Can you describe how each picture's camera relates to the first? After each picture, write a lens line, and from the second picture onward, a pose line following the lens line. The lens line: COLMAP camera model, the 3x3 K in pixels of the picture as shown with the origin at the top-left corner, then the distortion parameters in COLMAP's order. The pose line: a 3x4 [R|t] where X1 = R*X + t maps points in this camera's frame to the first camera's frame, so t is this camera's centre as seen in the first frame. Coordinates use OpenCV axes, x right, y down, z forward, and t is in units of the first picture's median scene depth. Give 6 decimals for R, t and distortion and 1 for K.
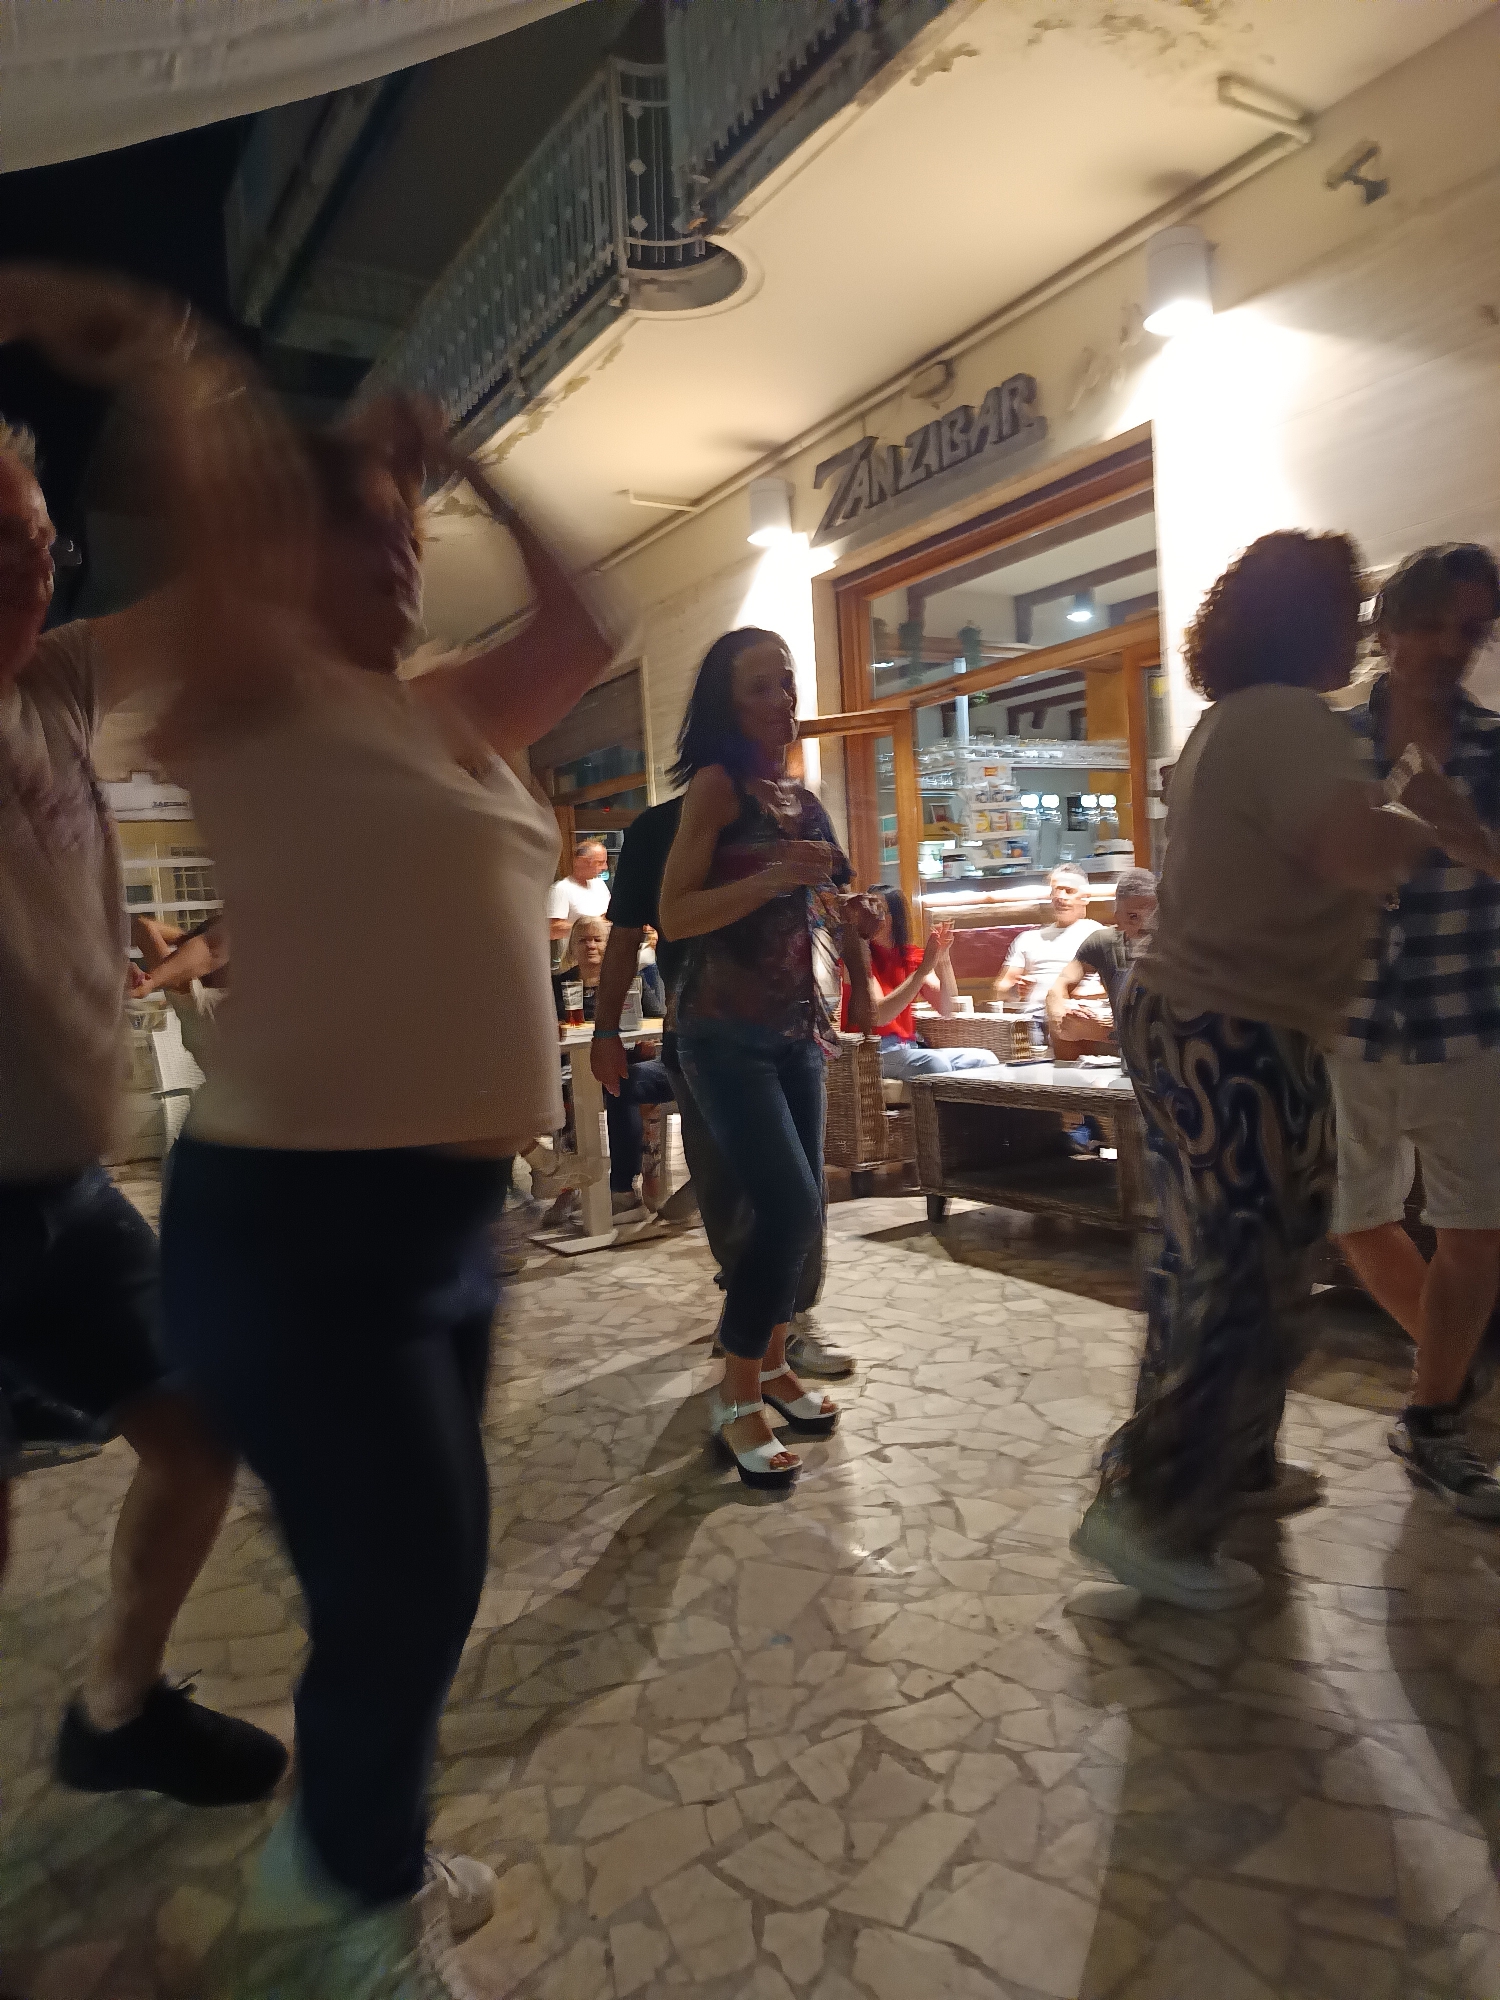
lens RADIAL K [[1369.5, 0, 757.6], [0, 1369.5, 1025.7], [0, 0, 1]] dist [0.035559, -0.060534]
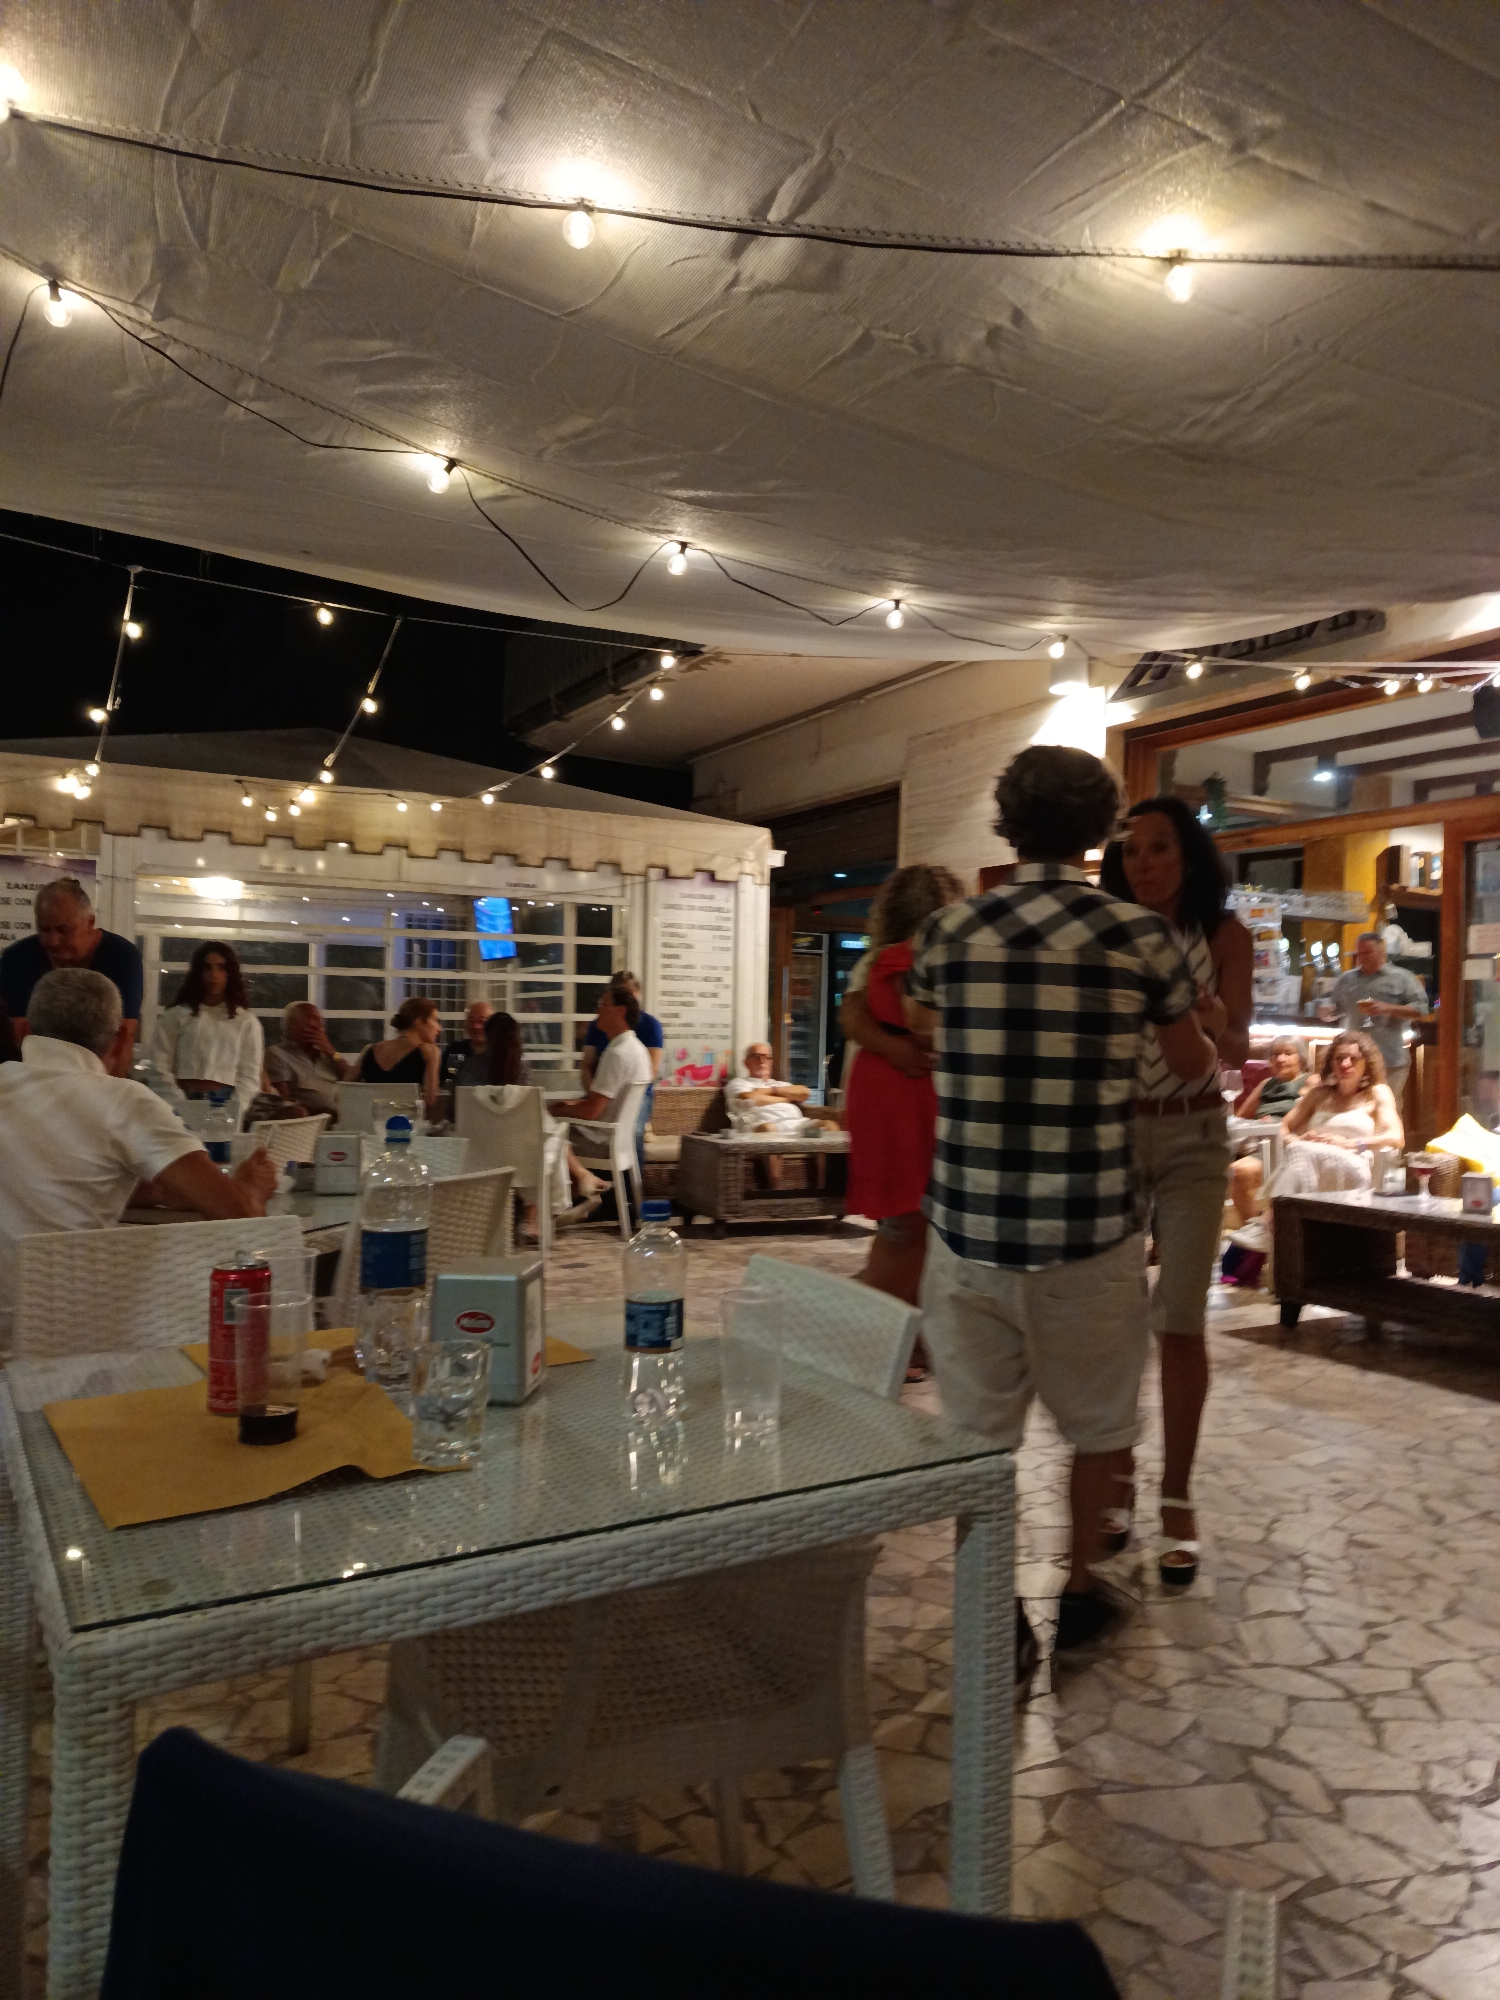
lens RADIAL K [[1400.8, 0, 745.5], [0, 1400.8, 1004.3], [0, 0, 1]] dist [0.007205, -0.002318]
pose [[0.995407, 0.087523, -0.038787, -0.235126], [-0.090634, 0.992039, -0.087432, 0.016265], [0.030826, 0.090546, 0.995415, -0.113362]]
